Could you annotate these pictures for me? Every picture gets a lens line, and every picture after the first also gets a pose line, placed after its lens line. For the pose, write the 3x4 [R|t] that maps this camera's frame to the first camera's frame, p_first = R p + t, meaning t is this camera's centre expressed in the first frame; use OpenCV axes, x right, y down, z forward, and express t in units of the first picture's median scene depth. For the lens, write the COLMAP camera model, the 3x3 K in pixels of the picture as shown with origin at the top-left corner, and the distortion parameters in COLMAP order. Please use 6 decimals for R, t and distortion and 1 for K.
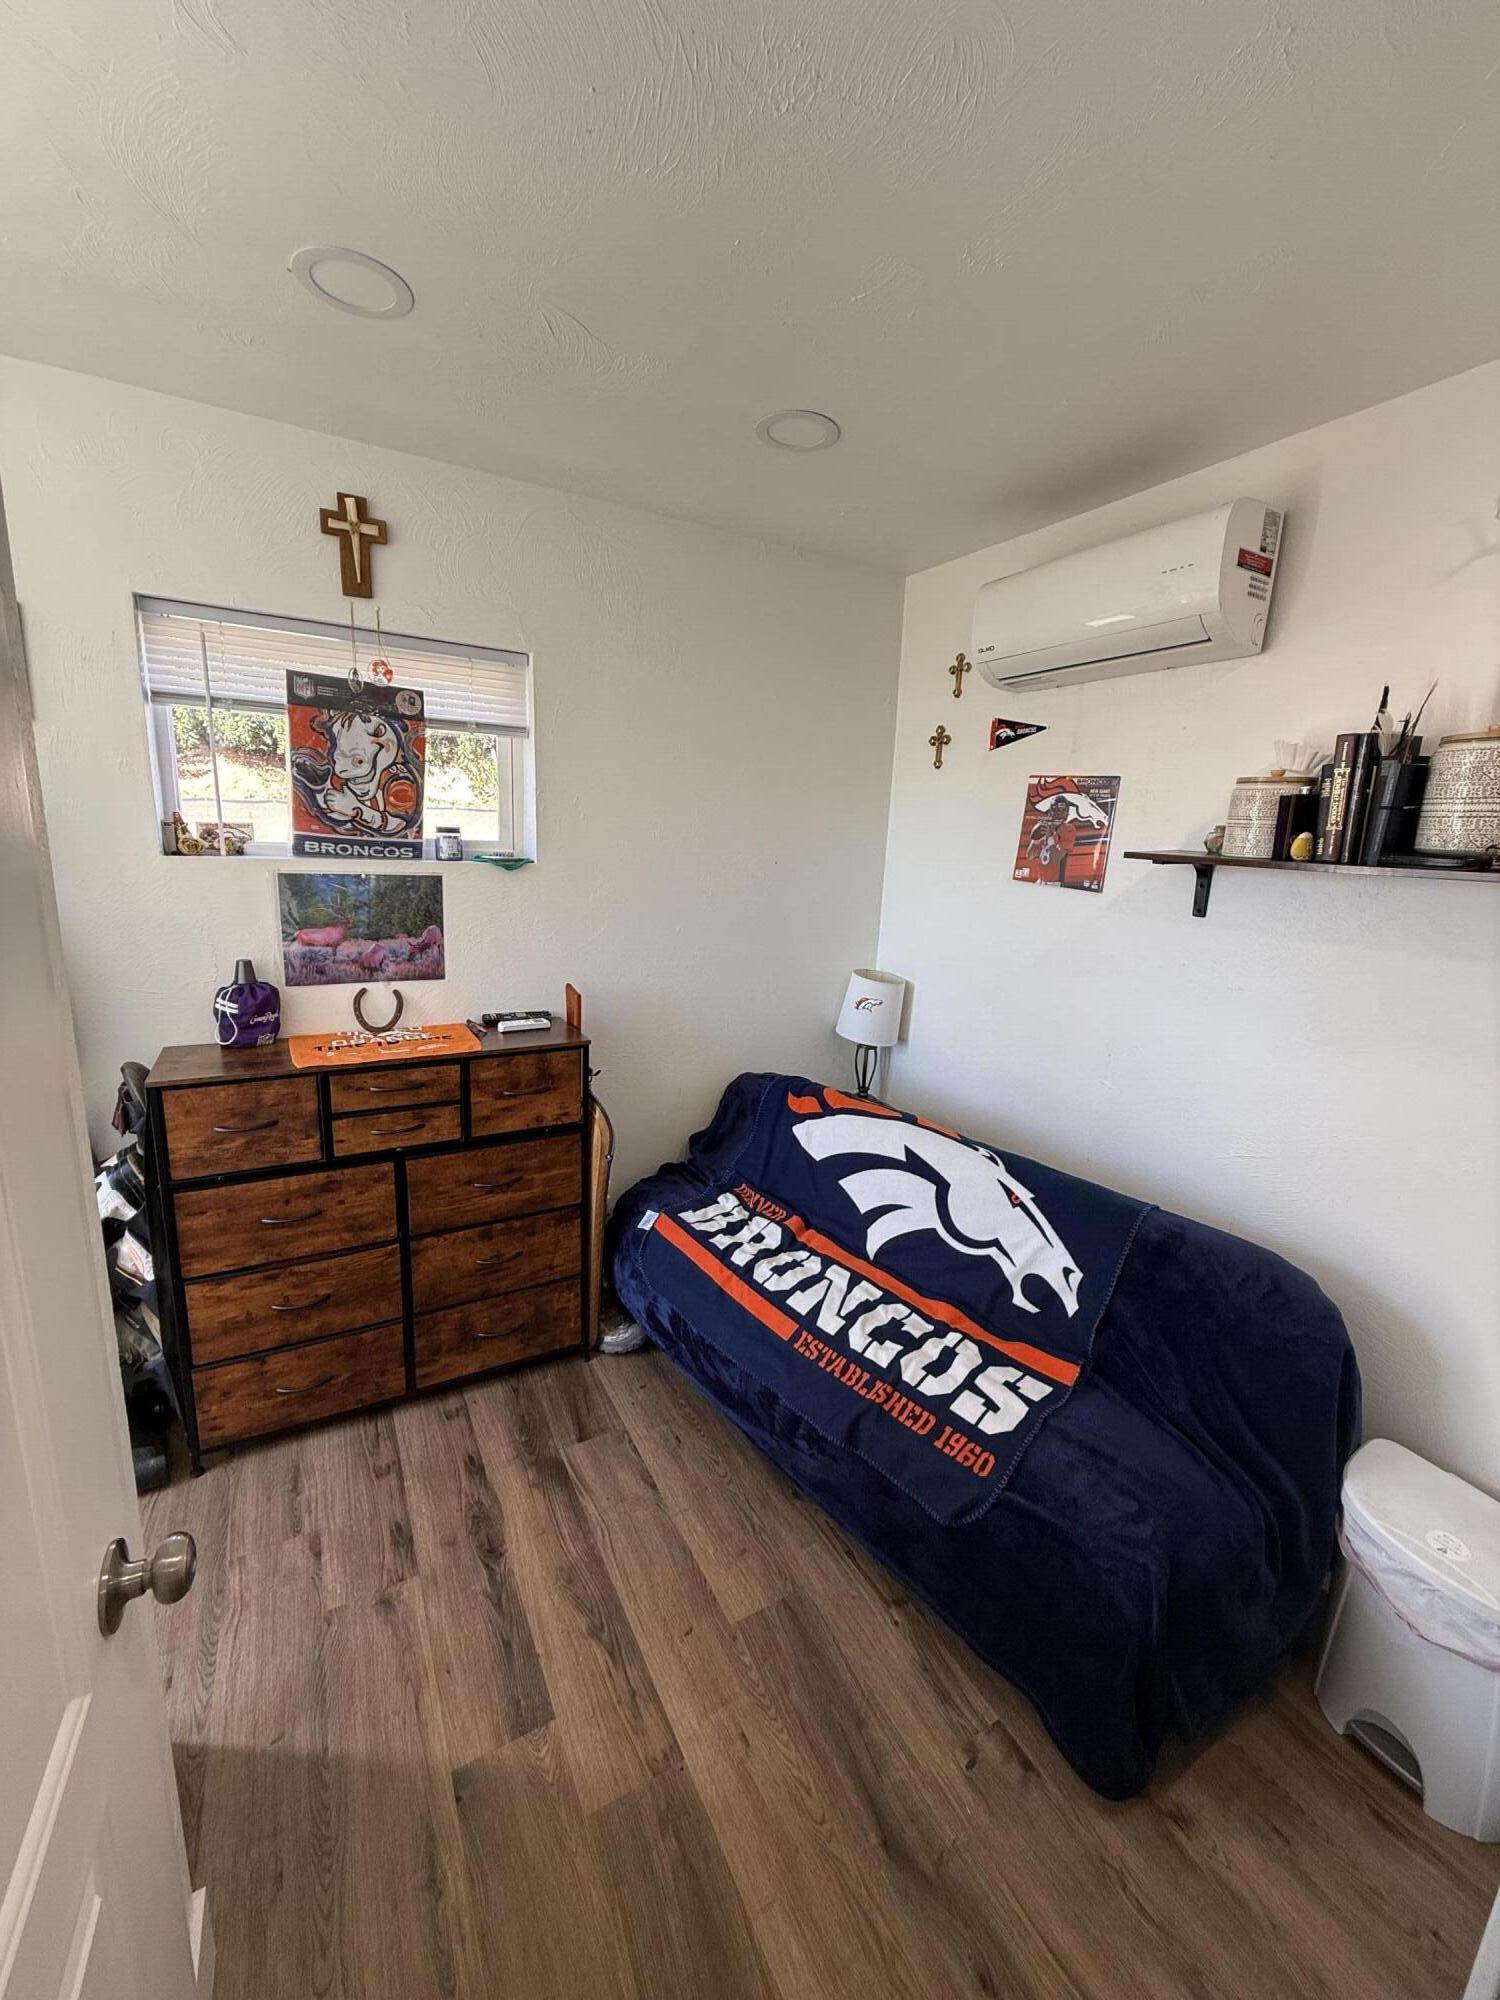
lens RADIAL K [[790.9, 0, 747.8], [0, 790.9, 992.8], [0, 0, 1]] dist [-0.000123, -0.000019]
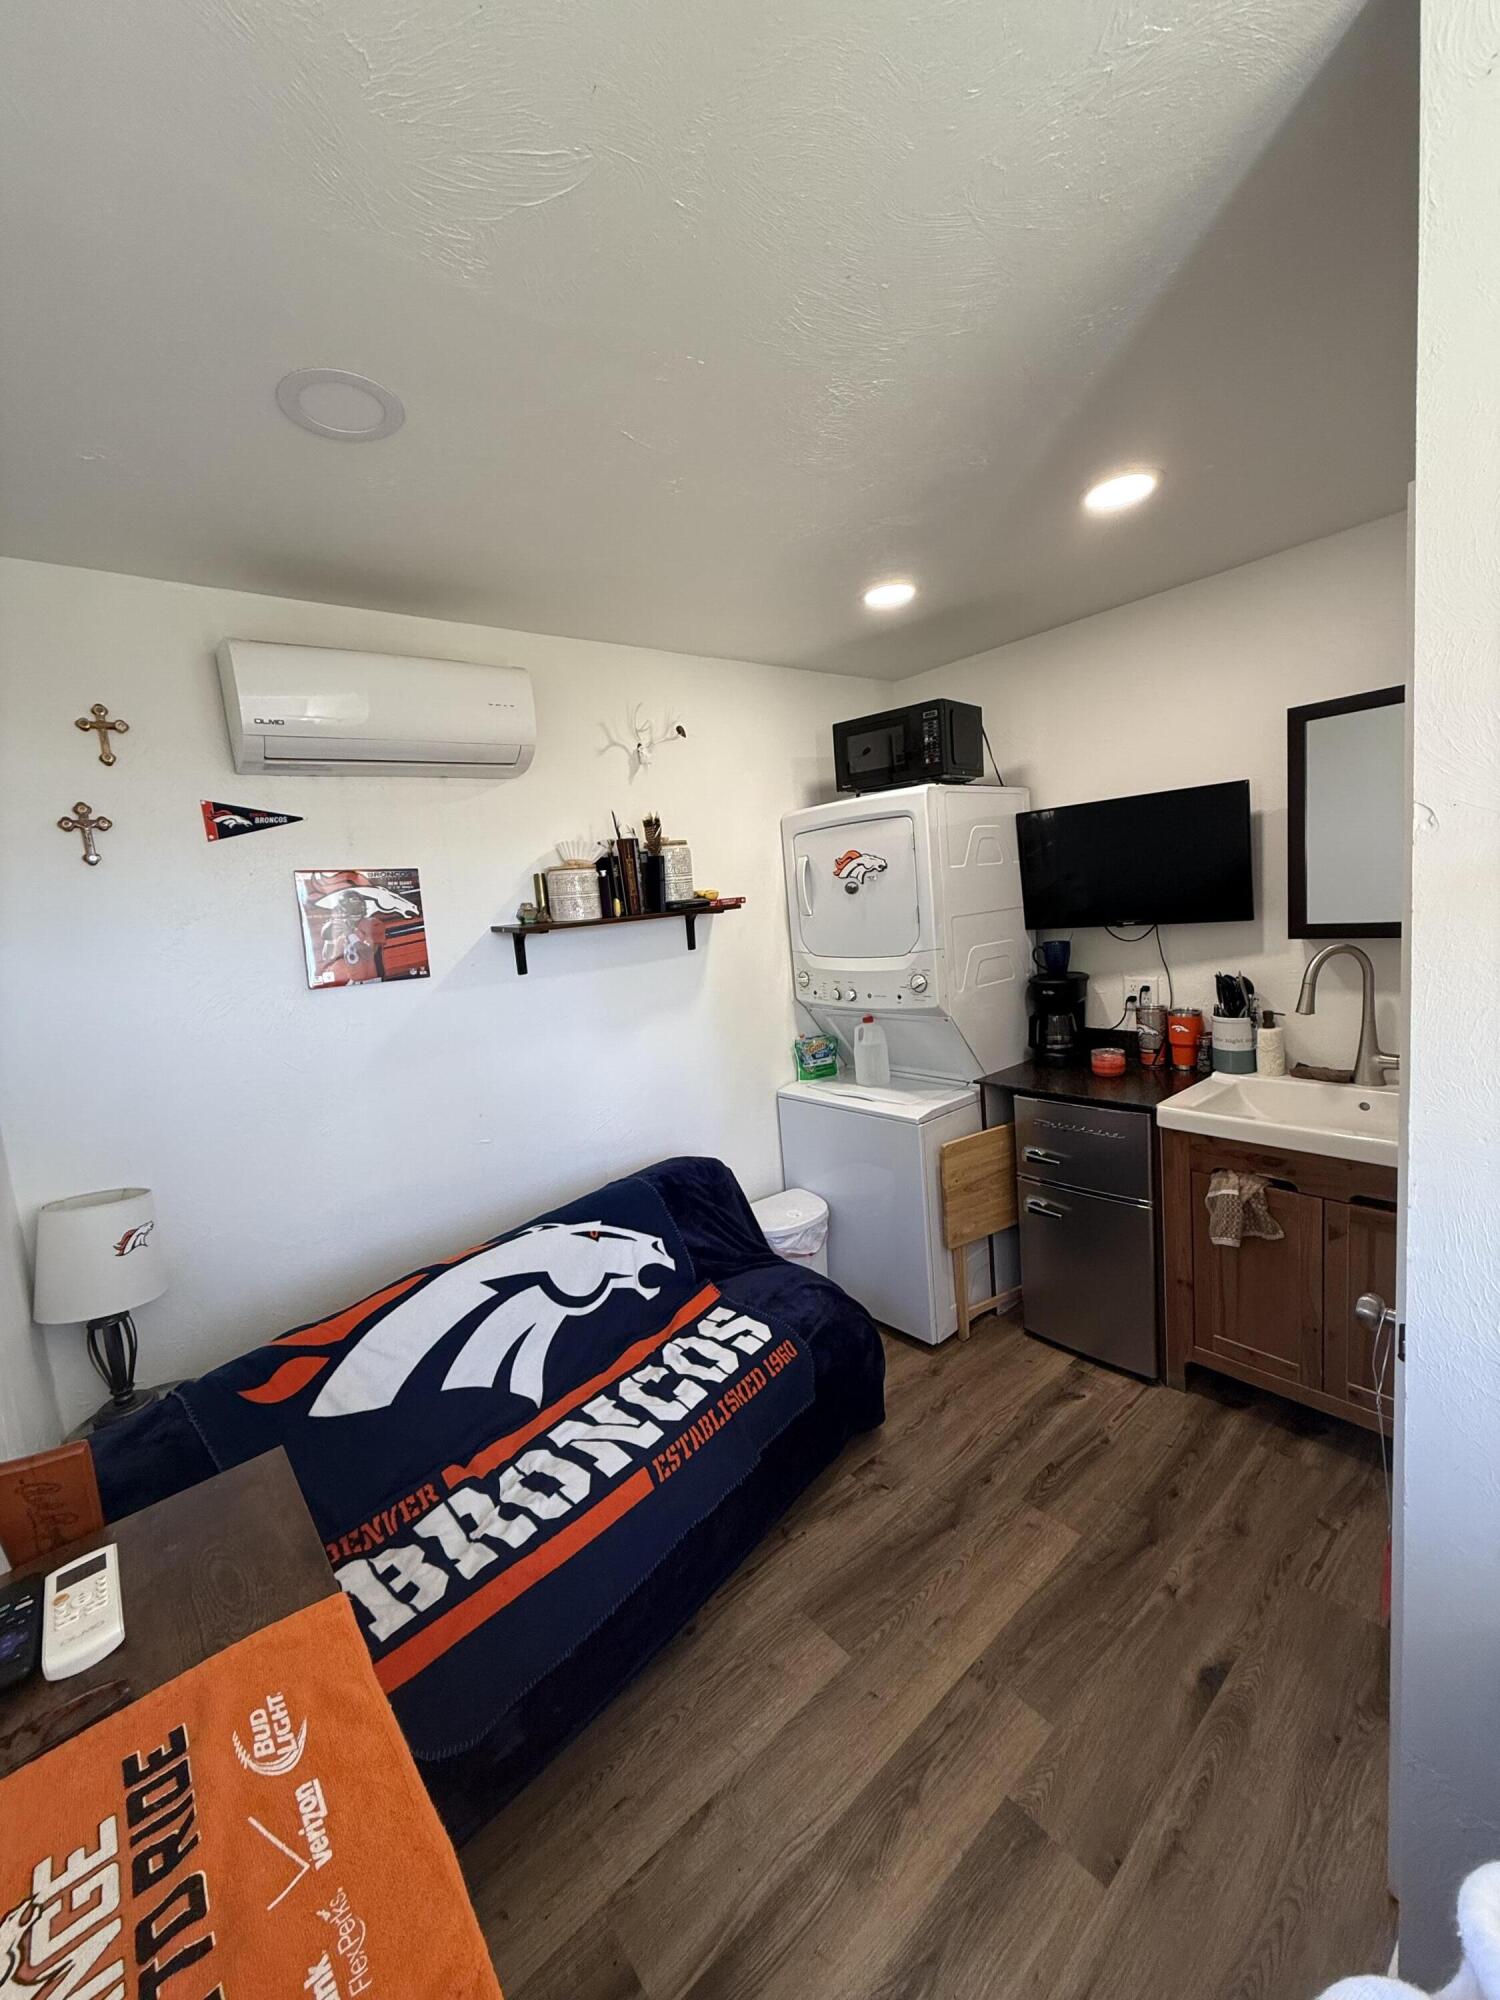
lens RADIAL K [[790.9, 0, 746.9], [0, 790.9, 991.7], [0, 0, 1]] dist [-0.000123, -0.000019]
pose [[-0.186747, -0.150288, 0.970845, -0.810930], [0.285049, 0.937427, 0.199946, -0.245014], [-0.940145, 0.314078, -0.132222, 0.926061]]
